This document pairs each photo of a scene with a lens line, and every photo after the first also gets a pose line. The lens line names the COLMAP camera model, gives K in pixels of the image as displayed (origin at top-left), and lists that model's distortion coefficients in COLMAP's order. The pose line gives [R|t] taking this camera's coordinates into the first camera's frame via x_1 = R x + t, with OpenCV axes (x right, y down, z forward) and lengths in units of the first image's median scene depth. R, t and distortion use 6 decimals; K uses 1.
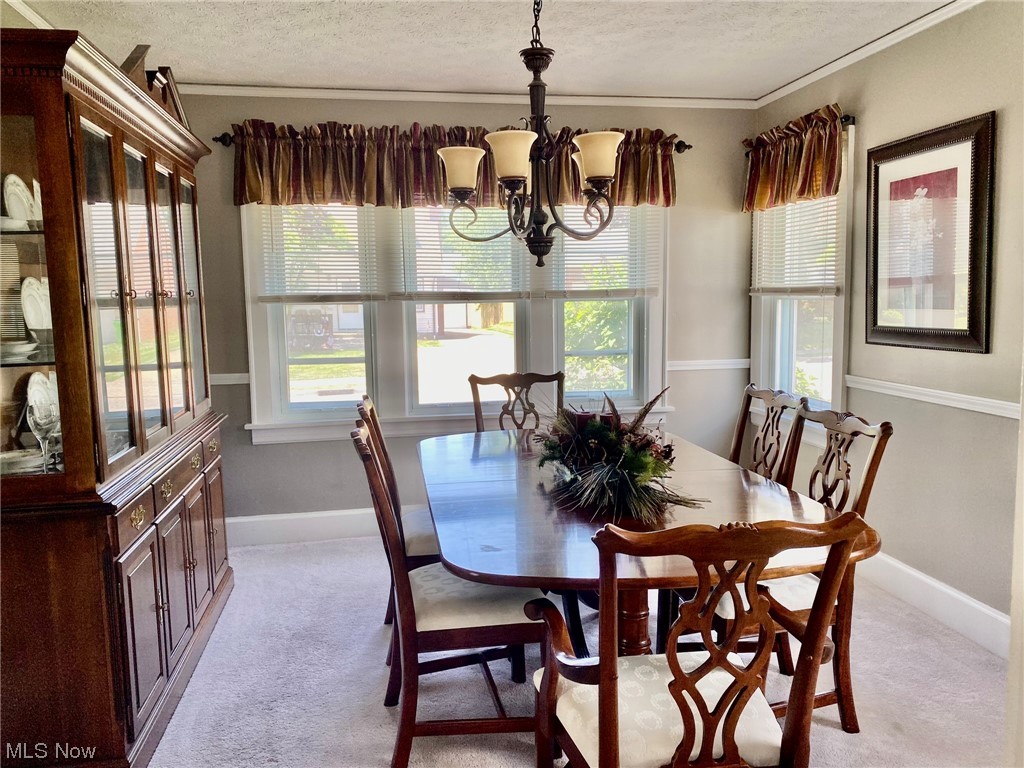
lens RADIAL K [[785.8, 0, 512.4], [0, 785.8, 378.1], [0, 0, 1]] dist [0.014486, -0.002213]
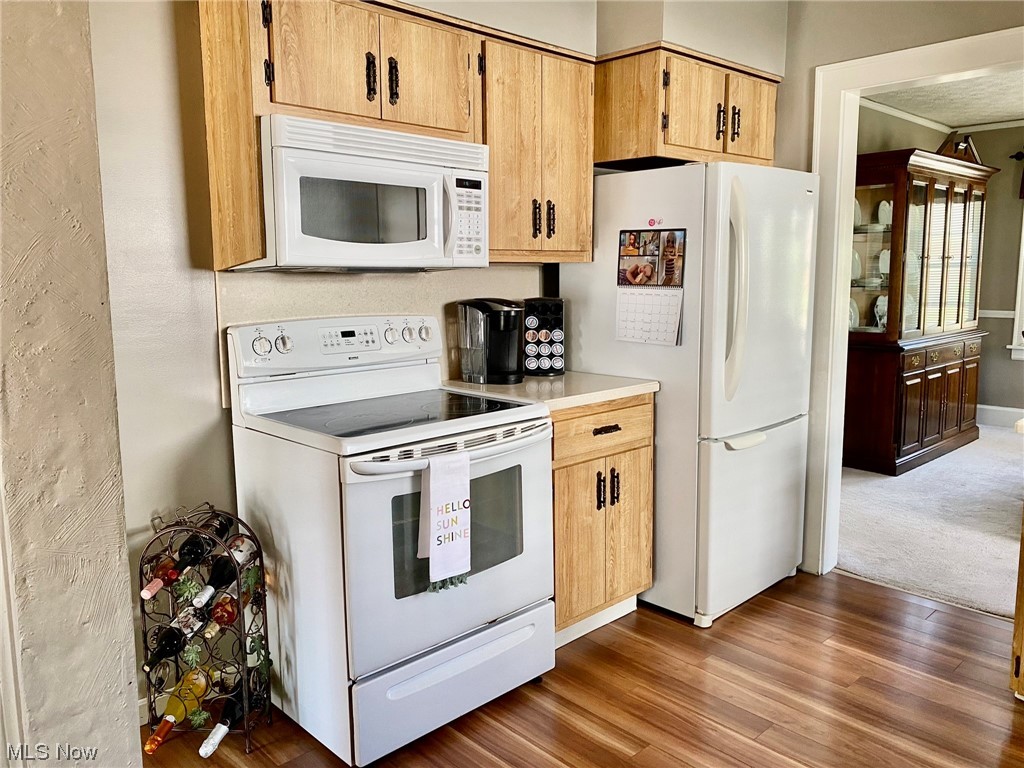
lens RADIAL K [[785.8, 0, 512.4], [0, 785.8, 378.1], [0, 0, 1]] dist [0.014486, -0.002213]
pose [[0.550647, 0.123413, -0.825565, 0.495476], [-0.087770, 0.992088, 0.089764, 0.086307], [0.830111, 0.023032, 0.557123, -0.787076]]
